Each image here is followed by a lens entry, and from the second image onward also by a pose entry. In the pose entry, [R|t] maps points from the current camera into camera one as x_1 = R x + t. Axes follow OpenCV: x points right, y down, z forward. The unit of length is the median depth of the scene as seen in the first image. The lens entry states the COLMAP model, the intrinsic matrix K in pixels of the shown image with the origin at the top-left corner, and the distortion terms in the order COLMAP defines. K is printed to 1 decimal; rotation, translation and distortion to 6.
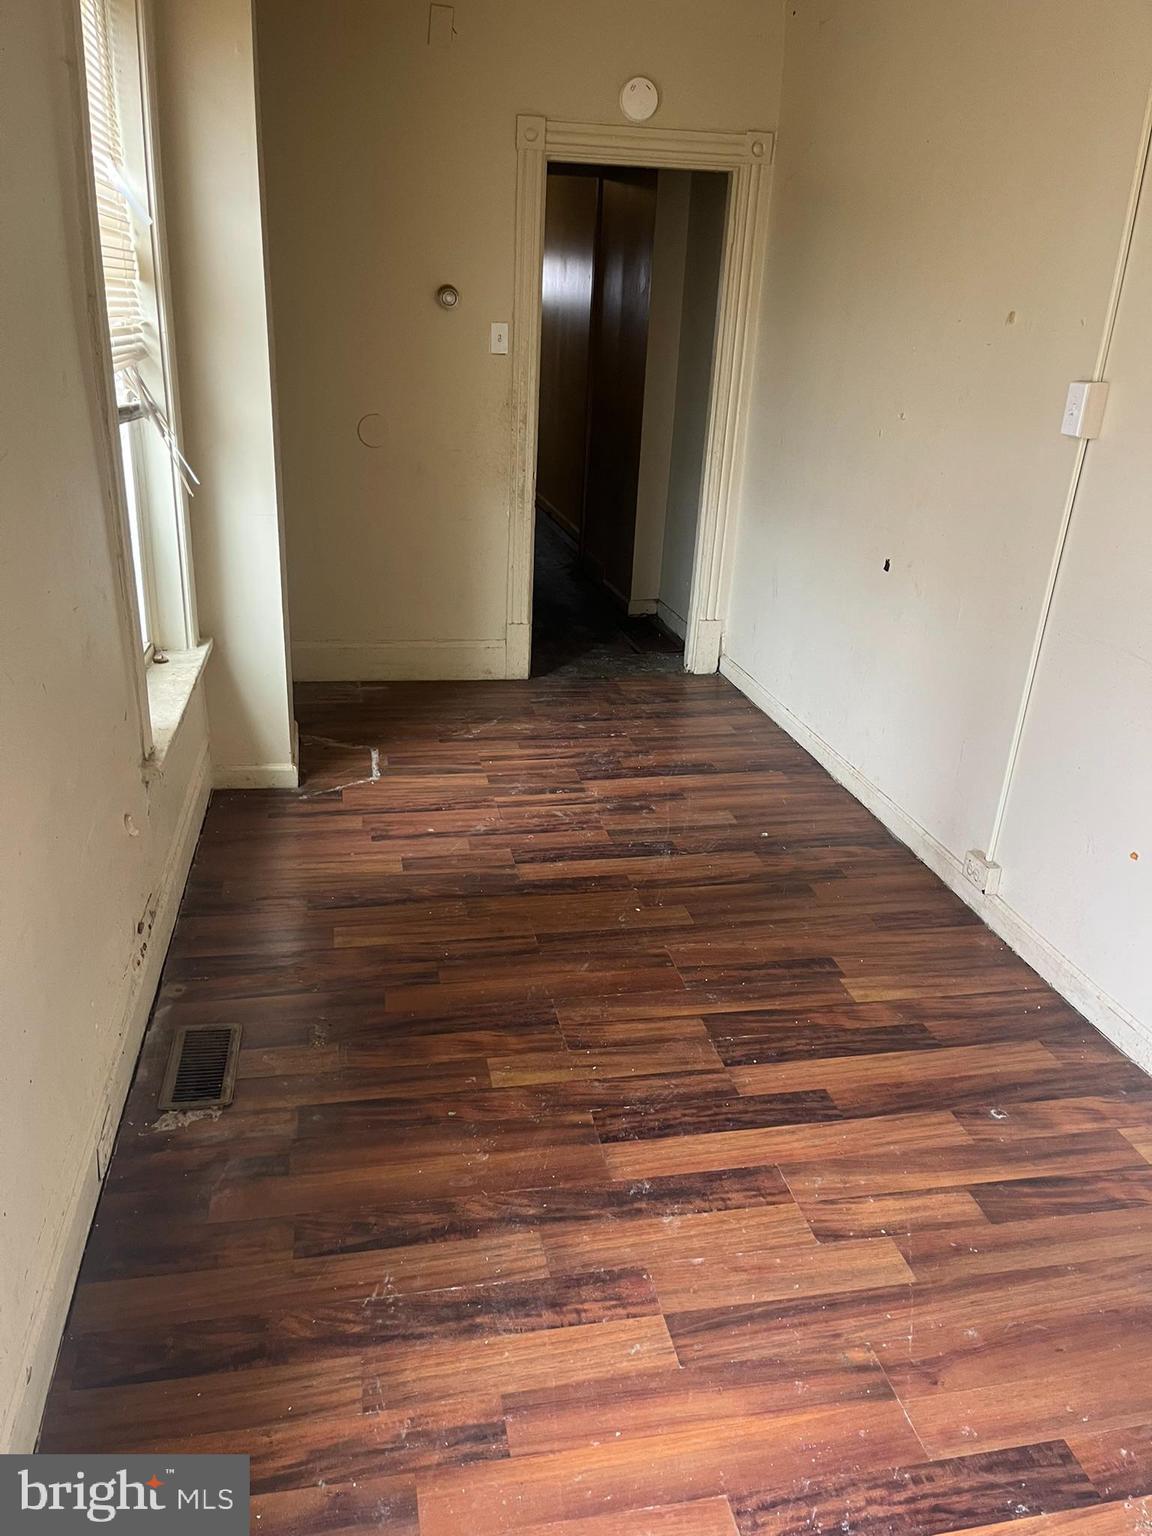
lens RADIAL K [[1147.5, 0, 577.3], [0, 1147.5, 769.0], [0, 0, 1]] dist [0.006410, -0.008010]
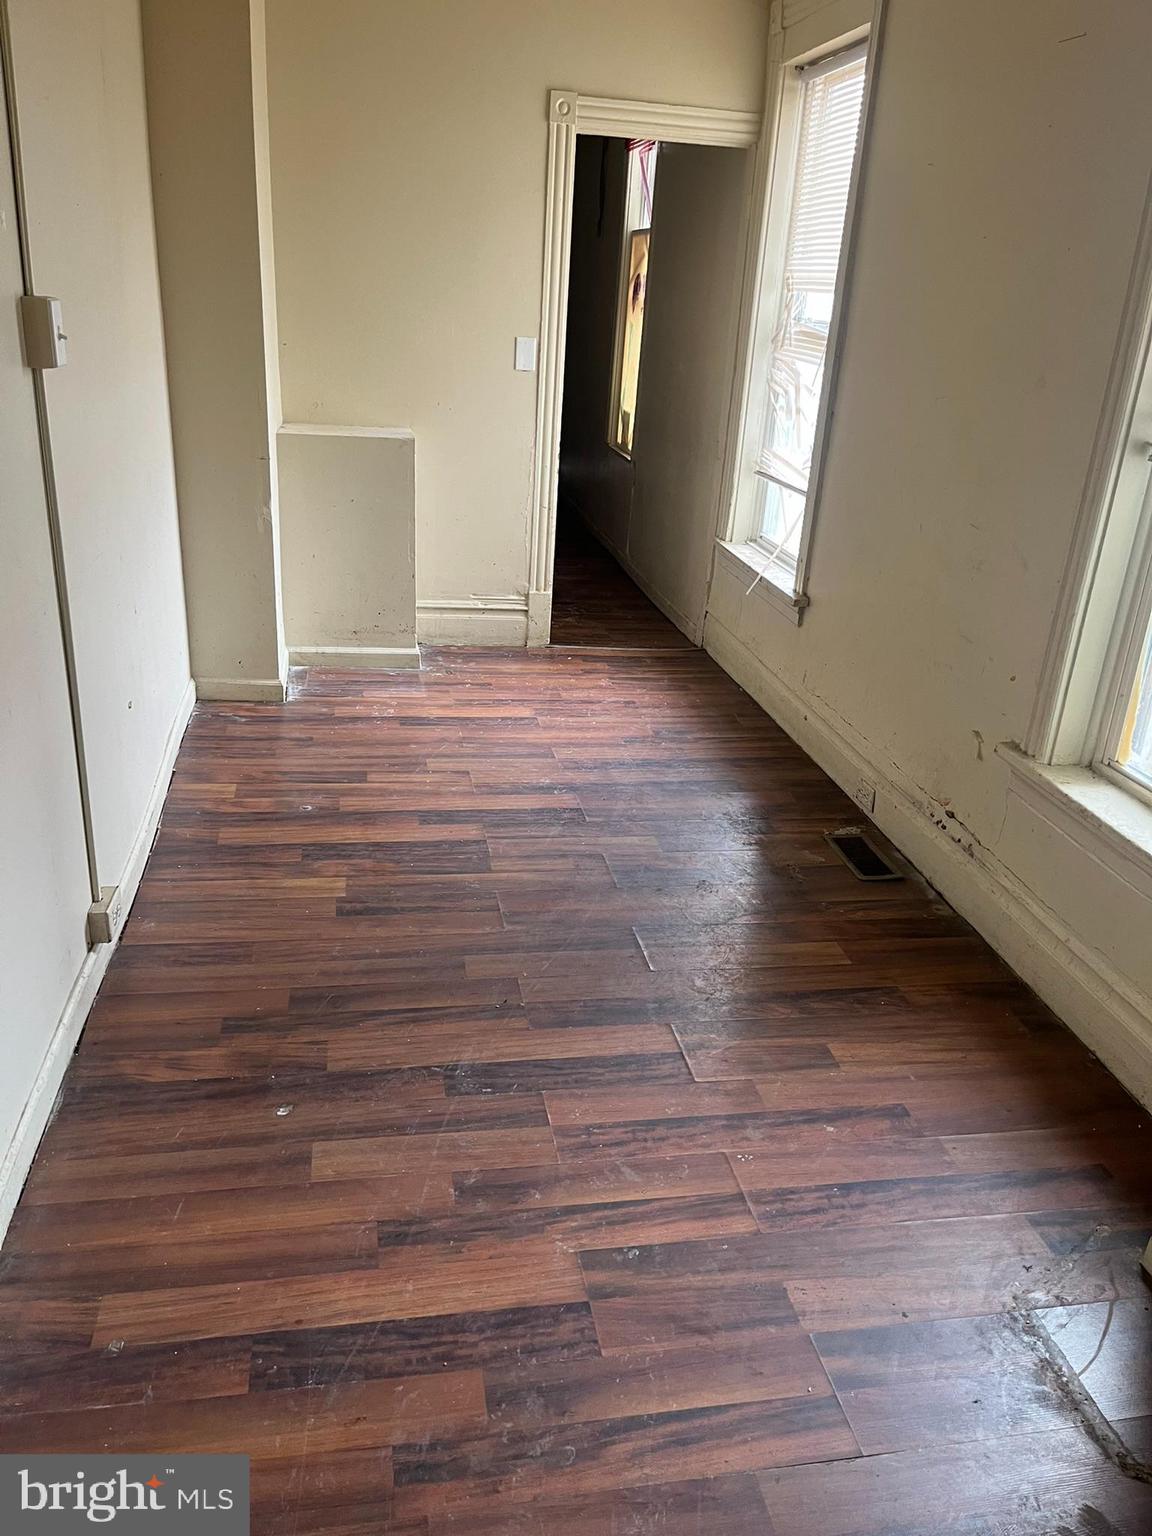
lens RADIAL K [[1147.5, 0, 576.0], [0, 1147.5, 771.7], [0, 0, 1]] dist [0.006410, -0.008010]
pose [[-0.994495, -0.101763, -0.024974, 0.055671], [-0.091308, 0.724708, 0.682980, -0.616765], [-0.051404, 0.681501, -0.730010, 1.636670]]
